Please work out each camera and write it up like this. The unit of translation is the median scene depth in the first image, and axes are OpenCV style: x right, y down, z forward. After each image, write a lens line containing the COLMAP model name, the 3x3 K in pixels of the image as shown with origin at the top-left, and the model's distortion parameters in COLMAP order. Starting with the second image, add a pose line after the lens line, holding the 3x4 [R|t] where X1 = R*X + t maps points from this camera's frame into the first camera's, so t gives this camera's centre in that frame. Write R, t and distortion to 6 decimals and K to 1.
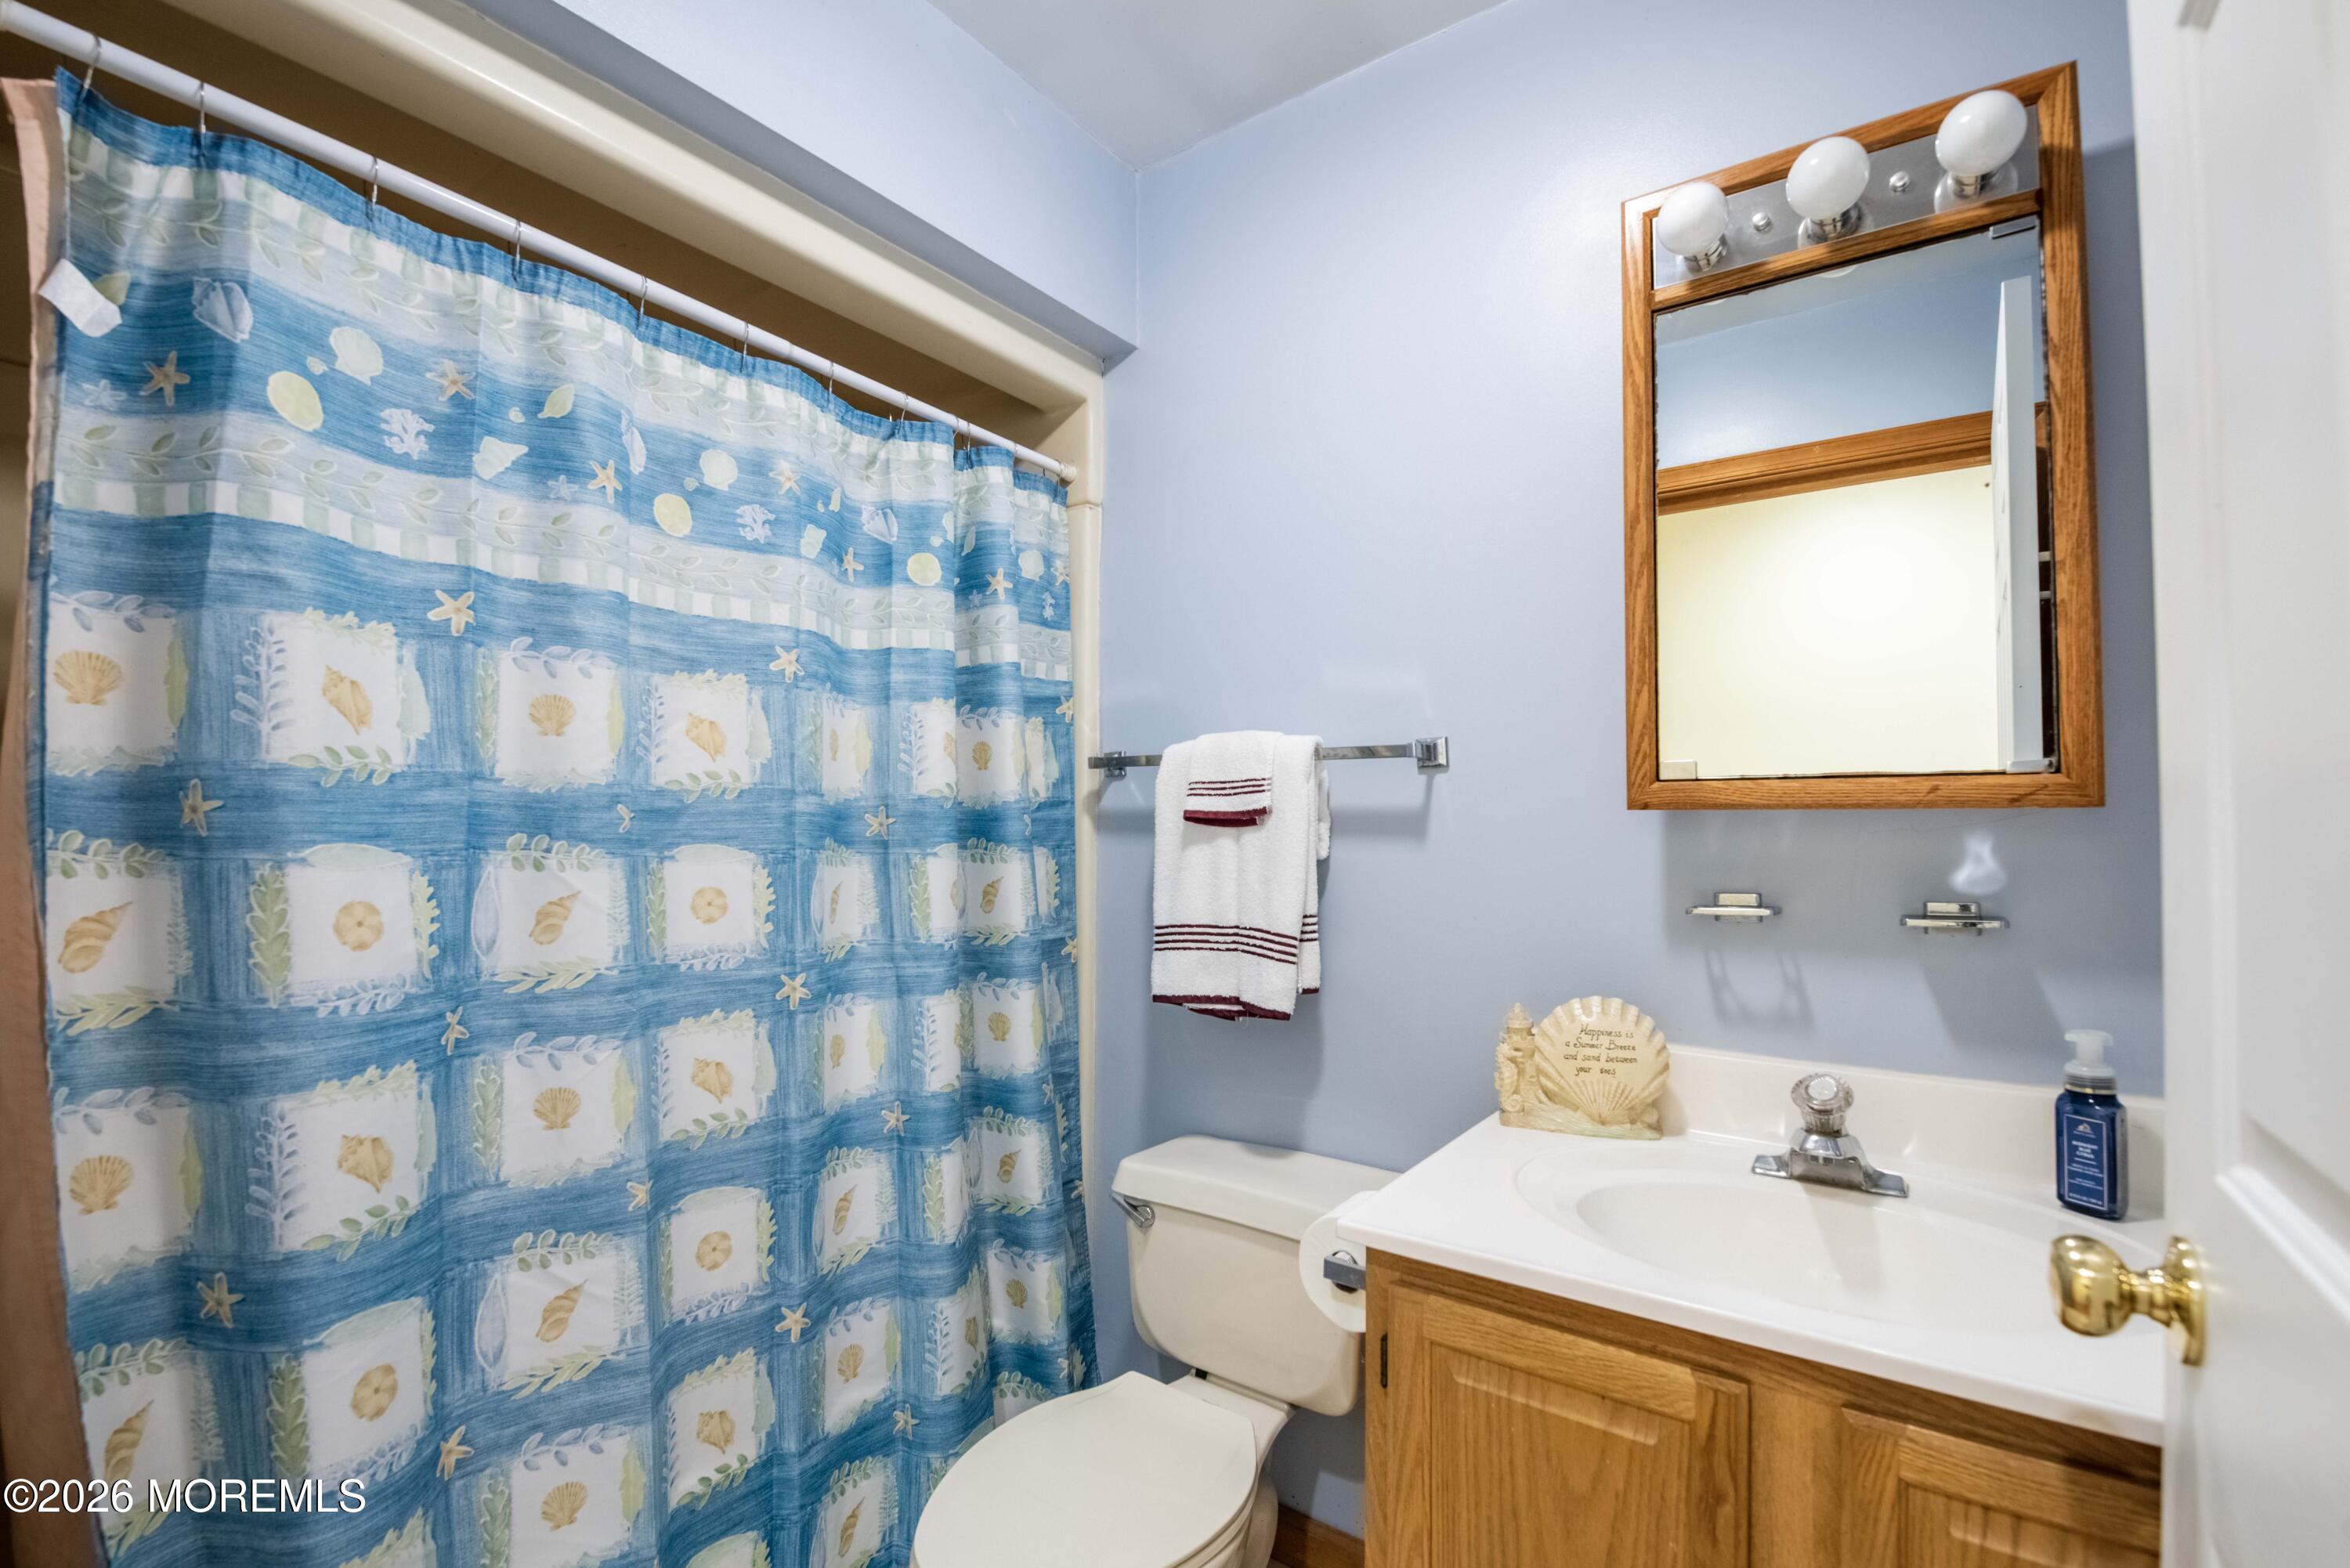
lens RADIAL K [[1024.0, 0, 1178.3], [0, 1024.0, 735.9], [0, 0, 1]] dist [0.001516, -0.009827]
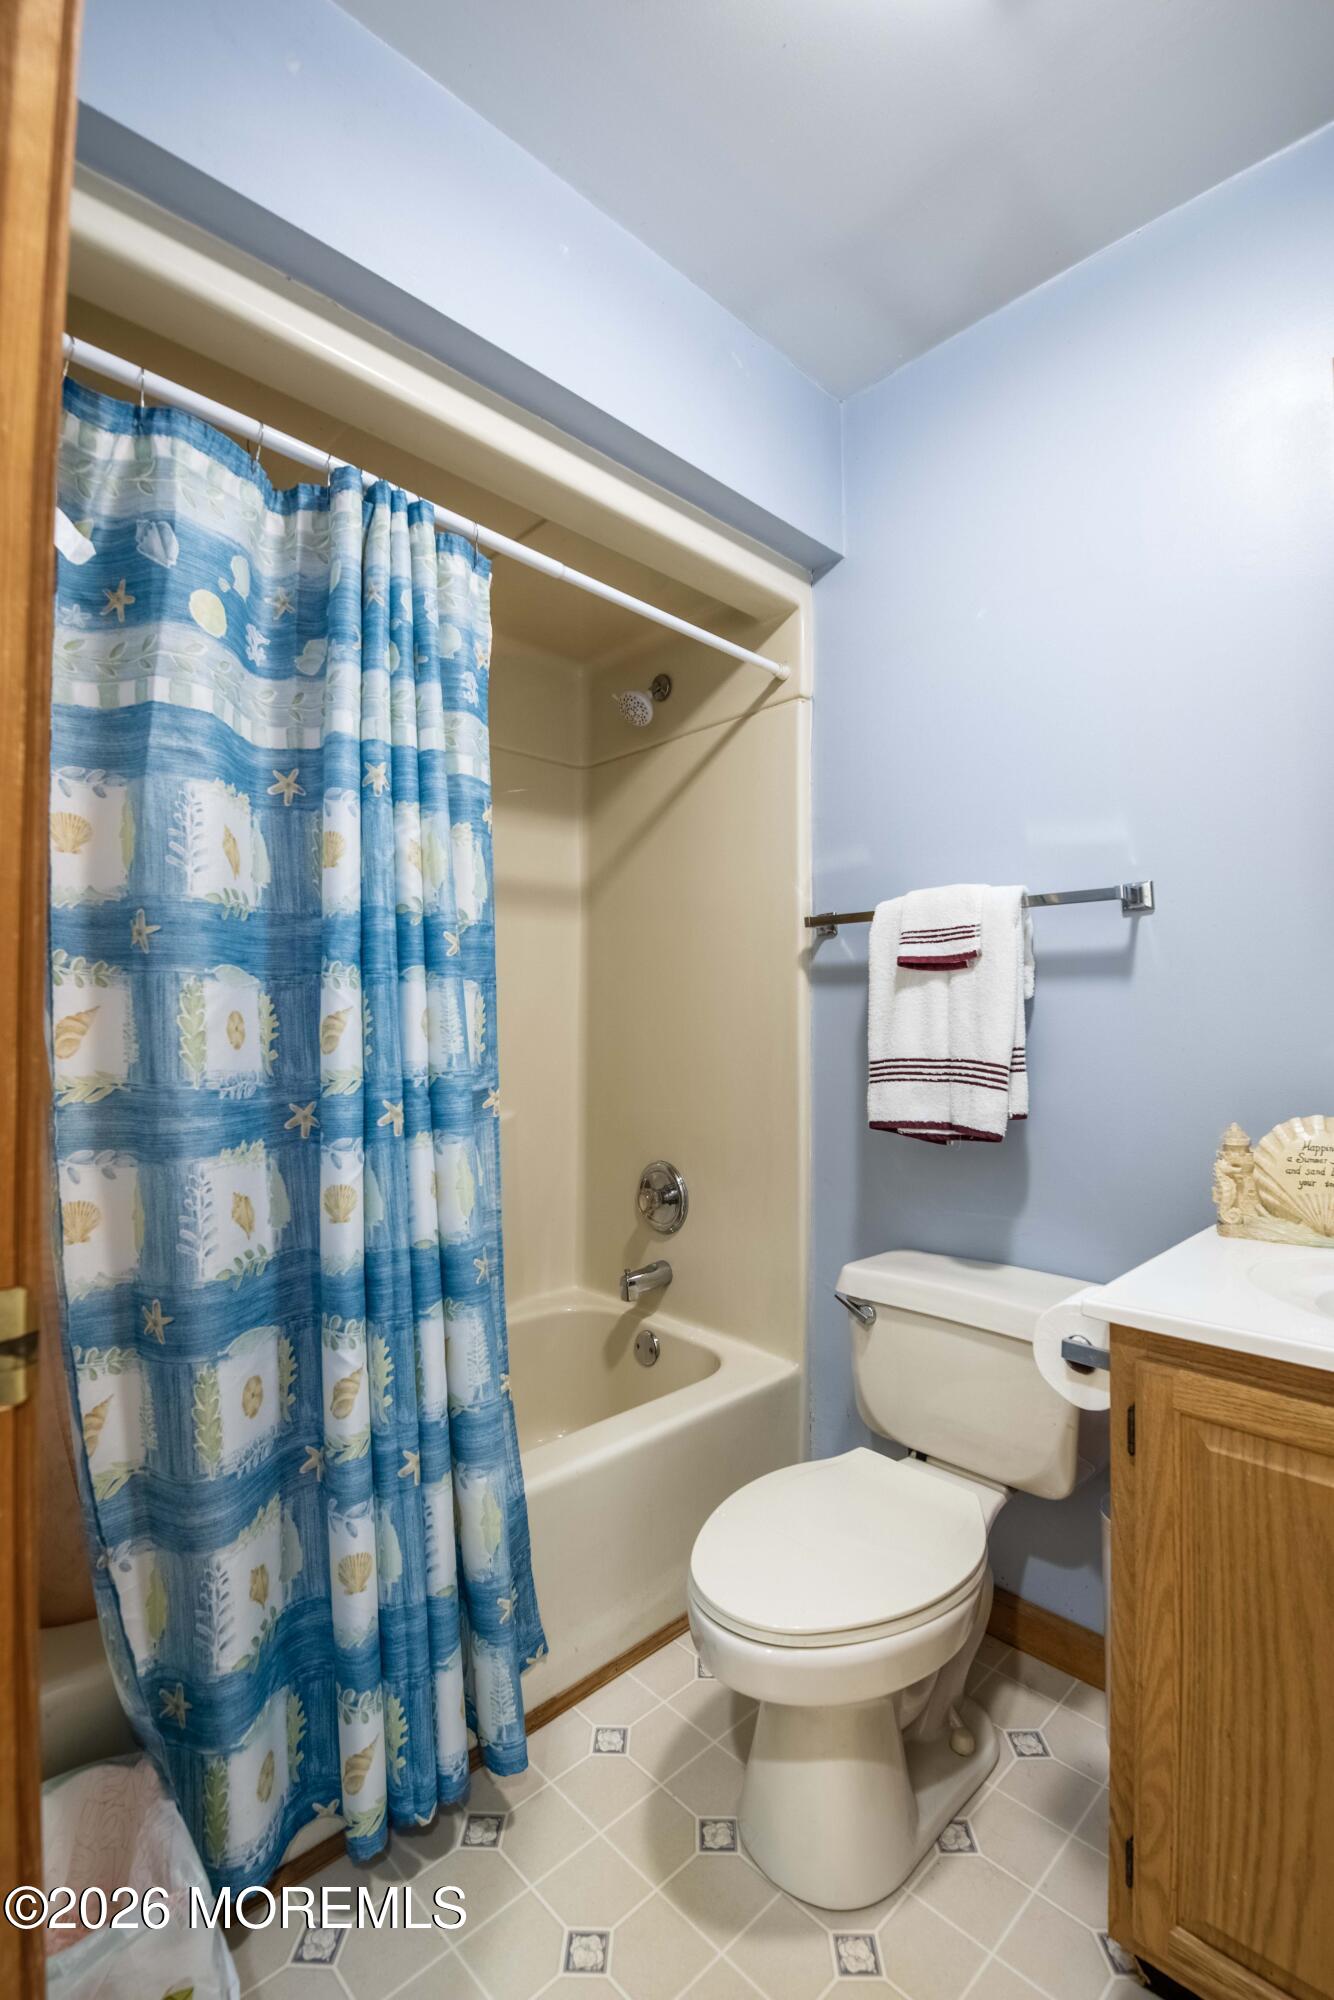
lens RADIAL K [[875.5, 0, 673.9], [0, 875.5, 962.3], [0, 0, 1]] dist [-0.001646, -0.010386]
pose [[0.987122, -0.011378, -0.159562, -0.111623], [0.011032, 0.999934, -0.003052, 0.105595], [0.159587, 0.001252, 0.987183, 0.014913]]
